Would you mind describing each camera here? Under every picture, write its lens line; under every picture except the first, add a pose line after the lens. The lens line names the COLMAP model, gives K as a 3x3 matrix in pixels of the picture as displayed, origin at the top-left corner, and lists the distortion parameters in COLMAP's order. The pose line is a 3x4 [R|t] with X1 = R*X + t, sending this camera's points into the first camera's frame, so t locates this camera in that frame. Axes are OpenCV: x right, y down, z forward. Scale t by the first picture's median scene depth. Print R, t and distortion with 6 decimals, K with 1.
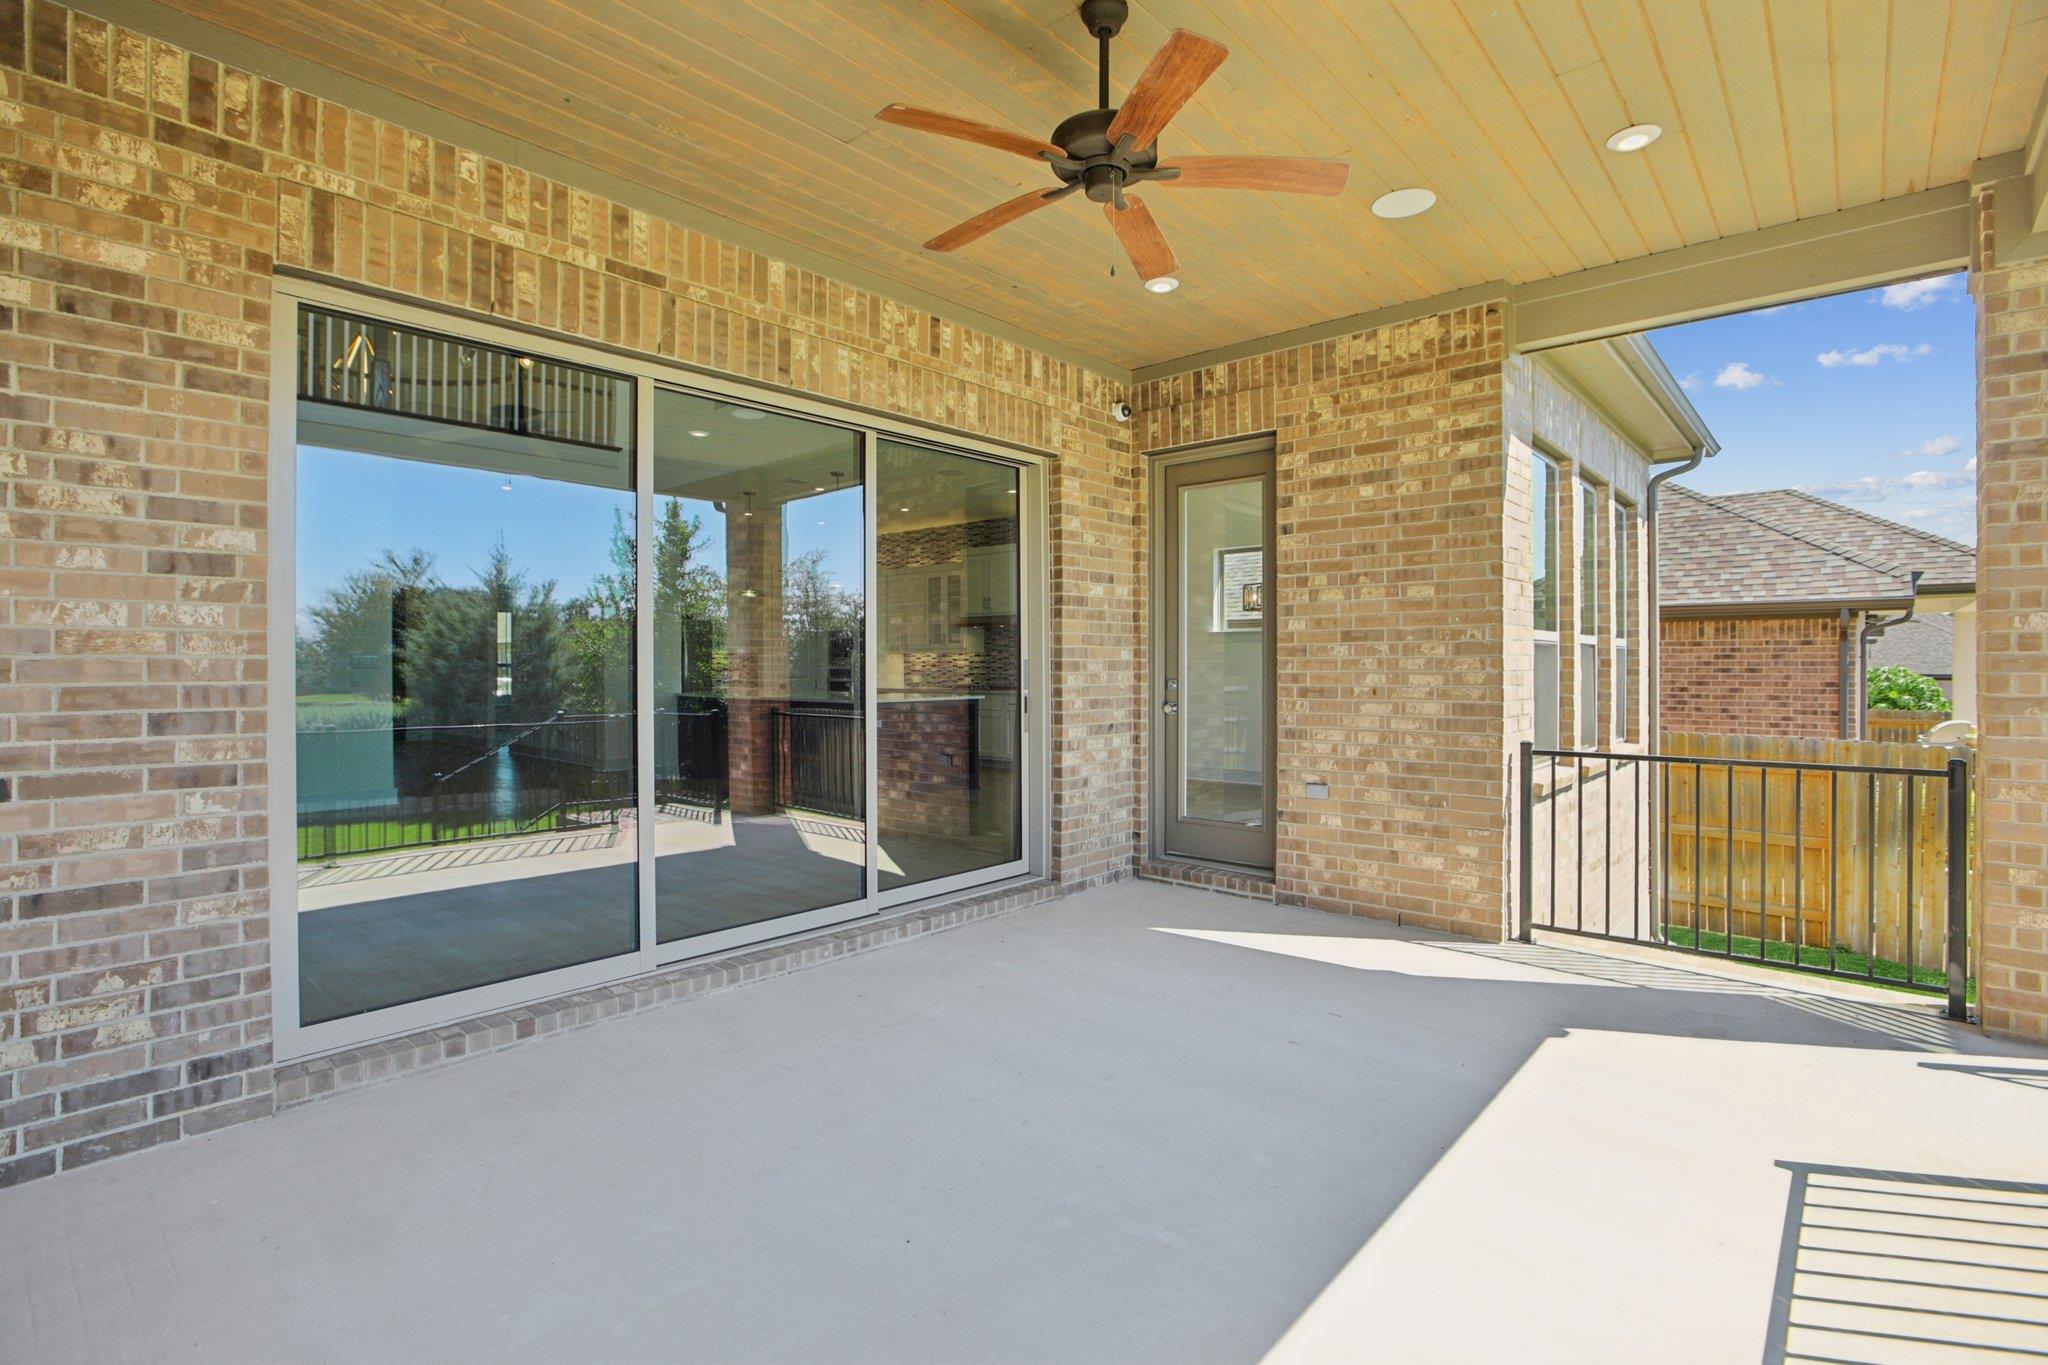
lens RADIAL K [[965.0, 0, 1015.9], [0, 965.0, 680.9], [0, 0, 1]] dist [-0.070437, 0.034360]
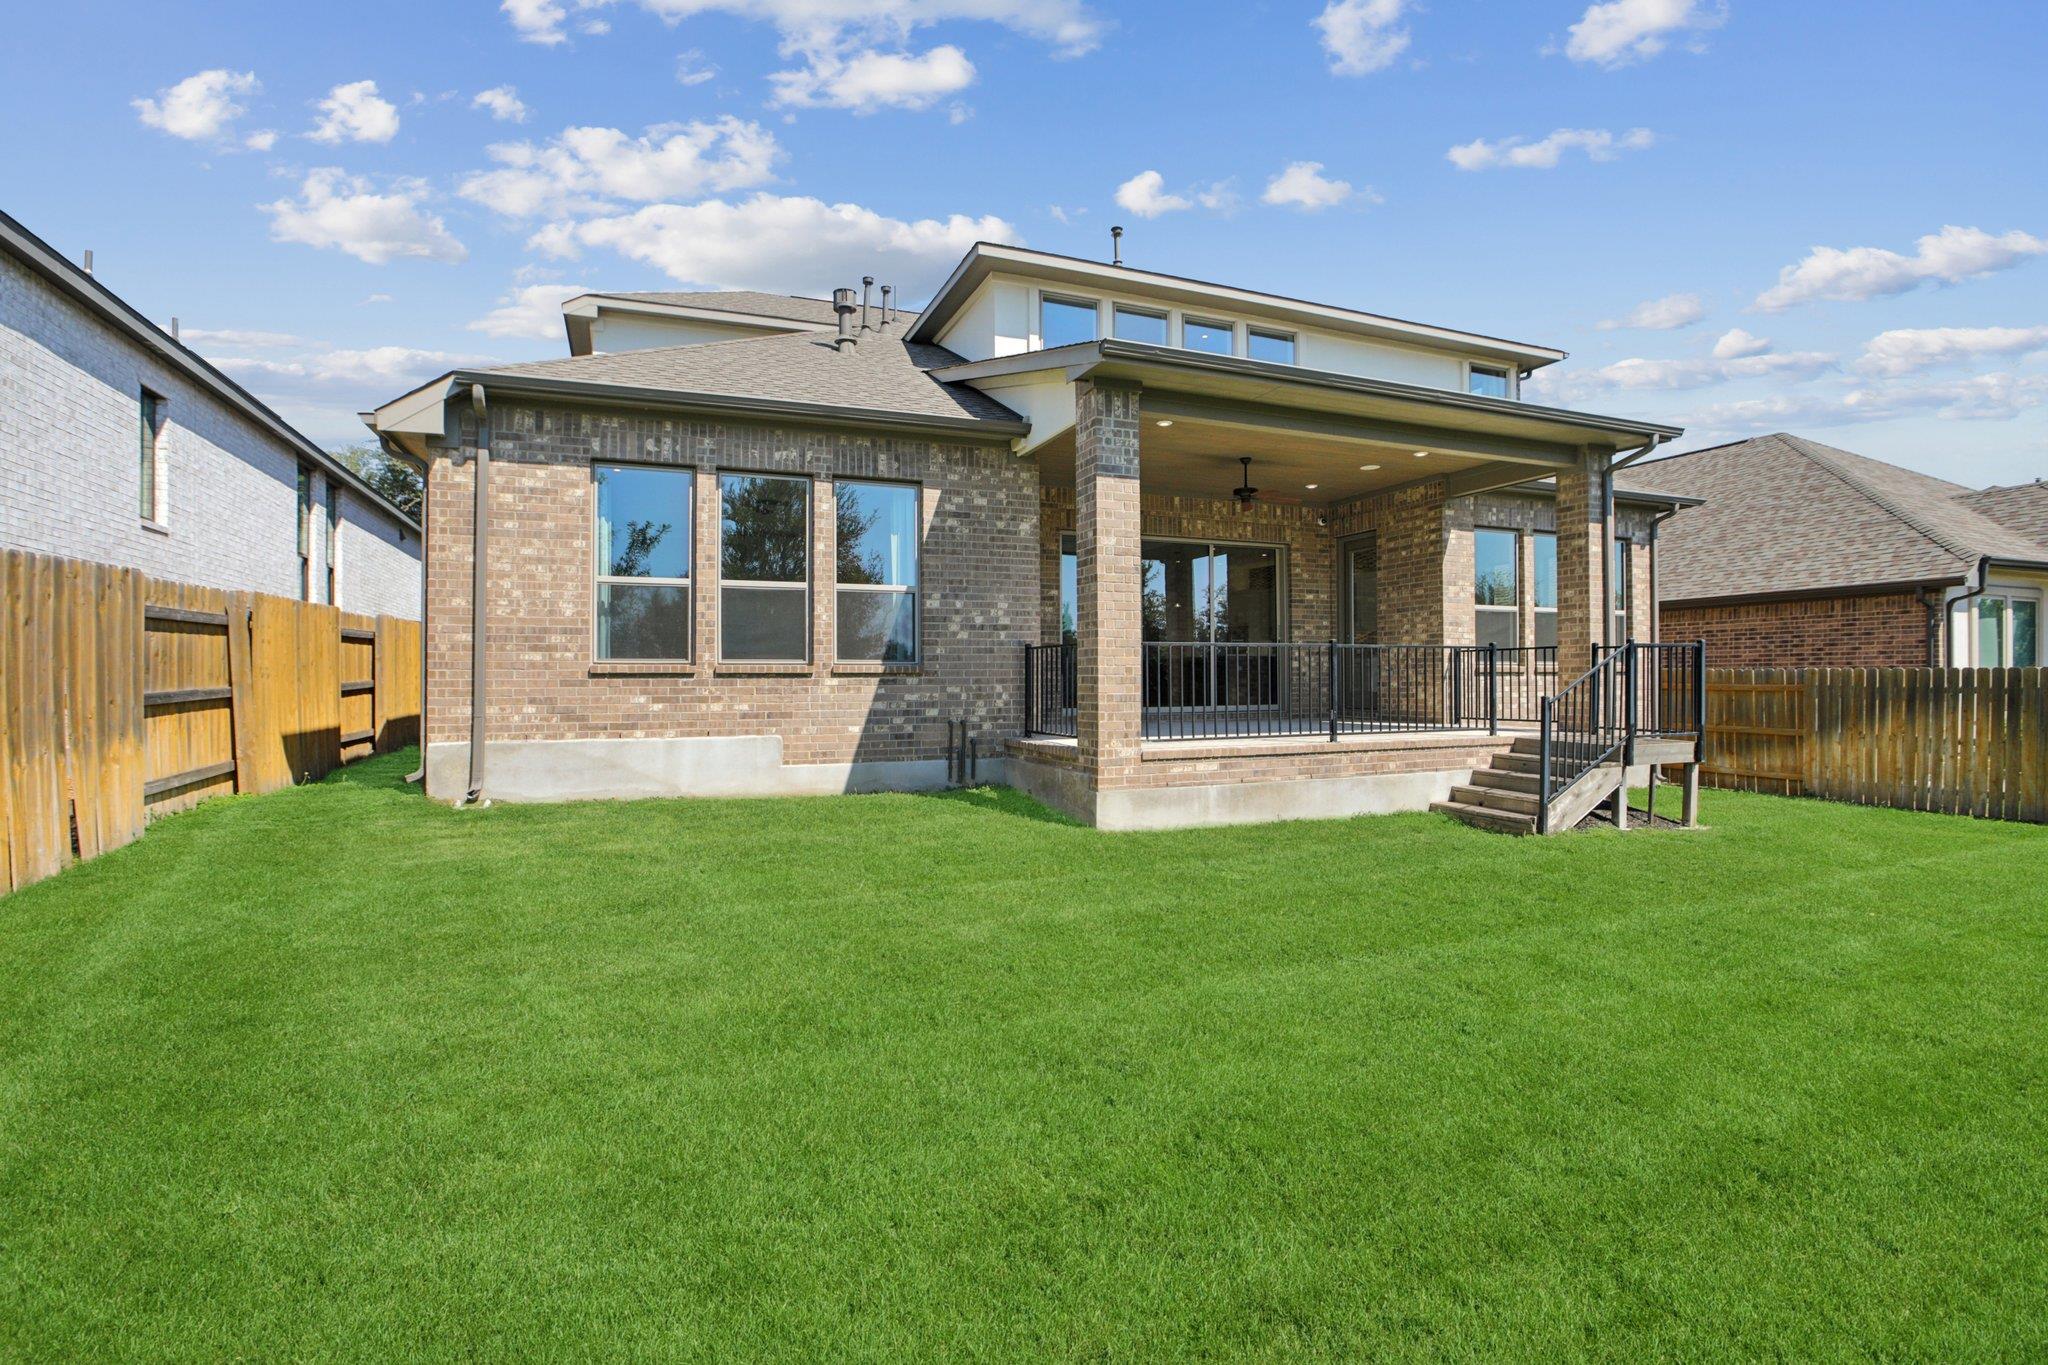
lens RADIAL K [[965.0, 0, 1015.9], [0, 965.0, 680.9], [0, 0, 1]] dist [-0.070437, 0.034360]
pose [[0.898349, -0.003657, -0.439268, 0.517882], [-0.003969, 0.999857, -0.016441, 0.175431], [0.439265, 0.016513, 0.898206, -1.621019]]
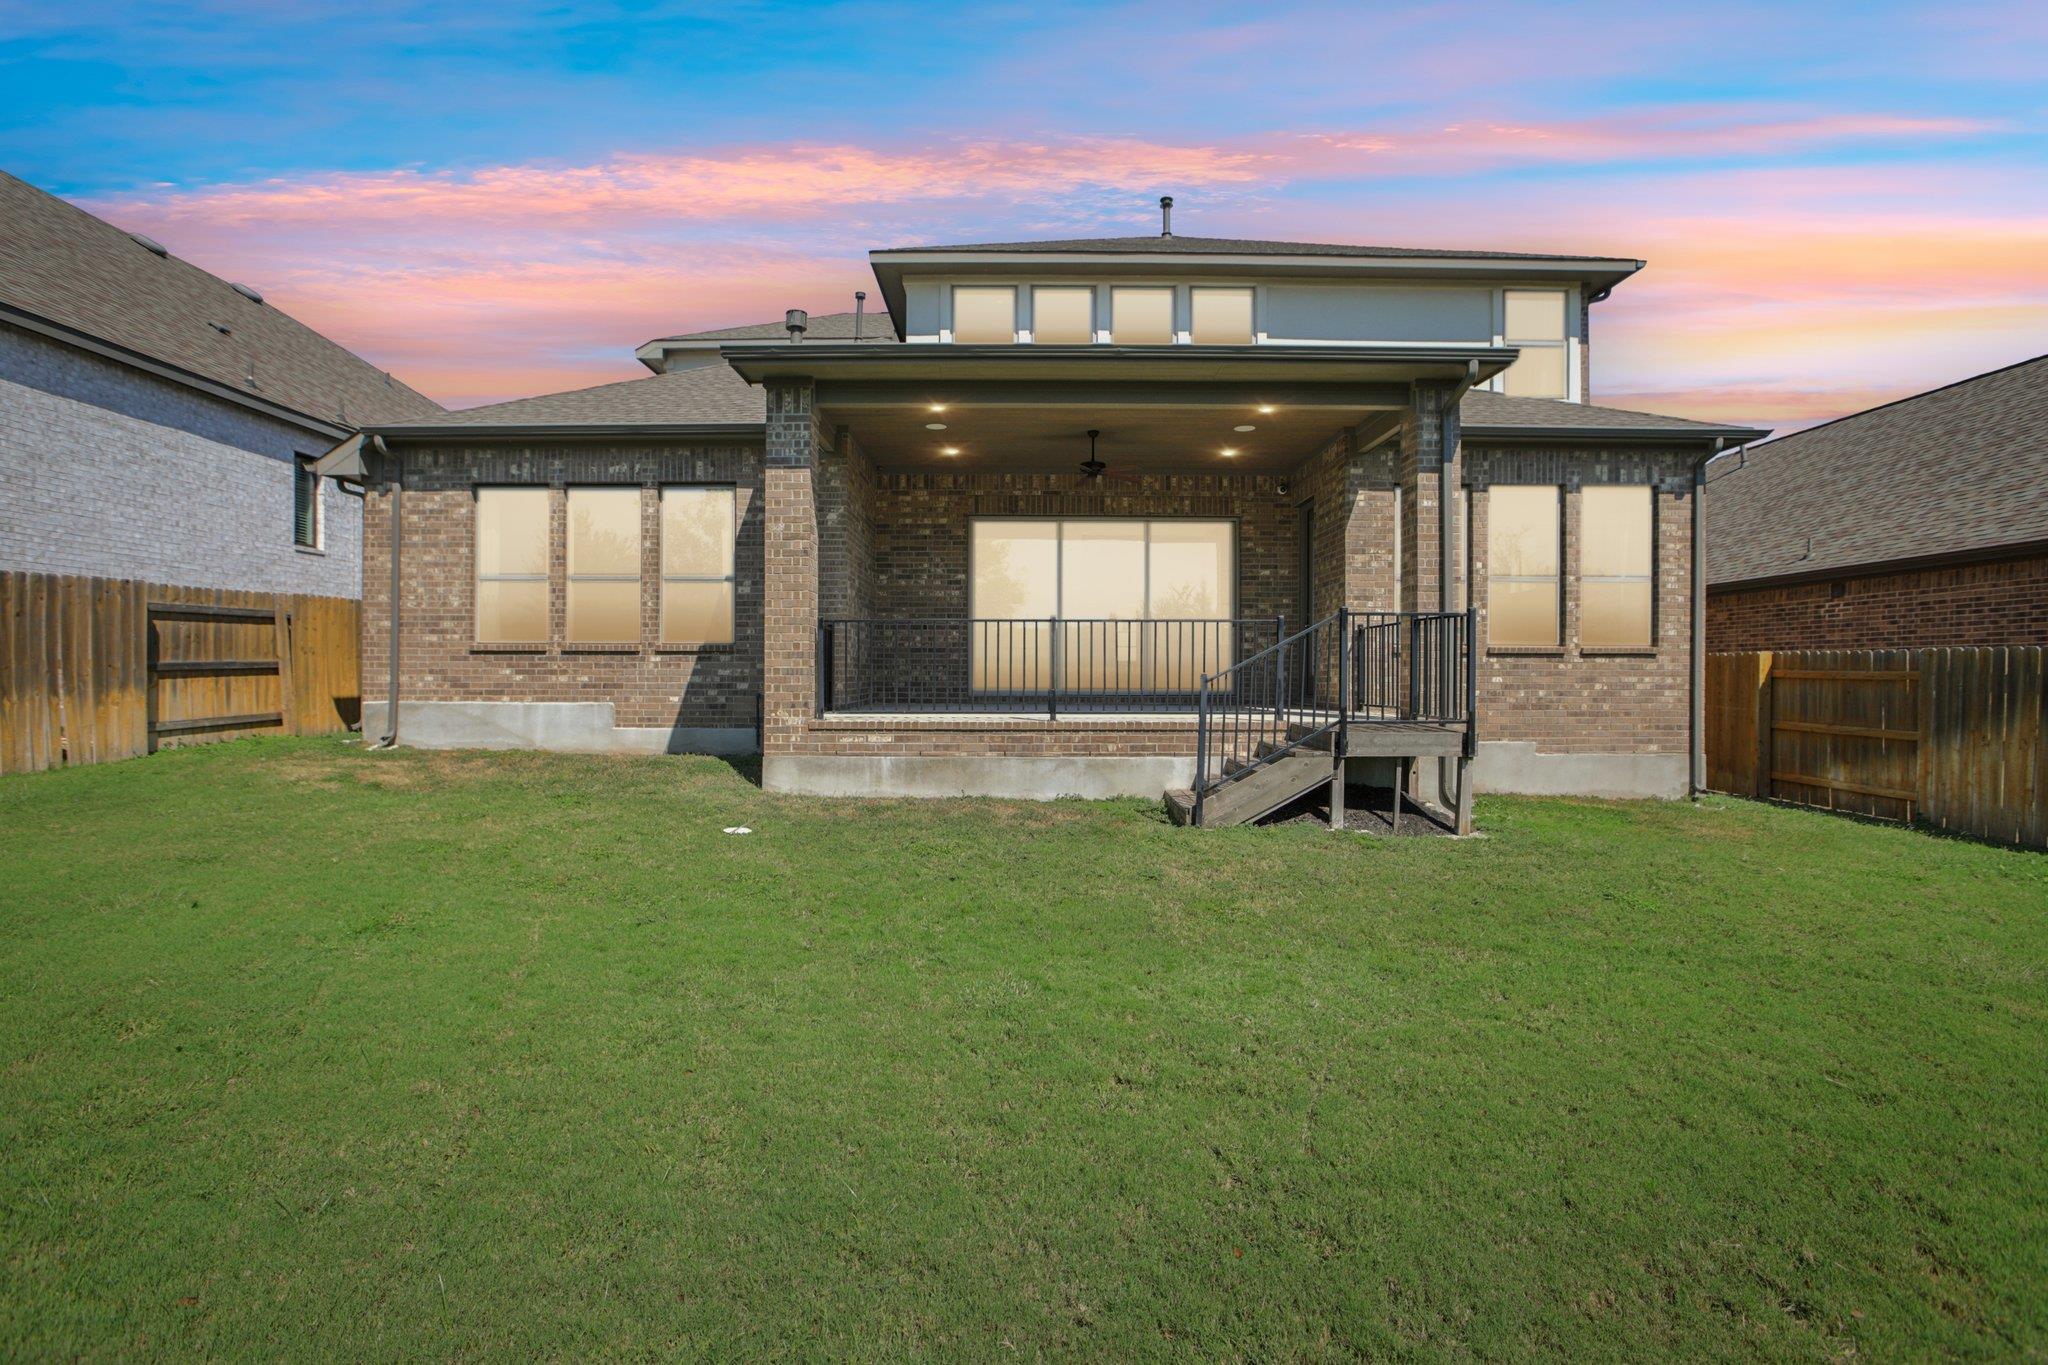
lens RADIAL K [[965.0, 0, 1015.9], [0, 965.0, 680.9], [0, 0, 1]] dist [-0.070437, 0.034360]
pose [[0.667952, 0.007456, -0.744167, 1.471135], [-0.016911, 0.999844, -0.005162, 0.194948], [0.744012, 0.016033, 0.667974, -0.998924]]
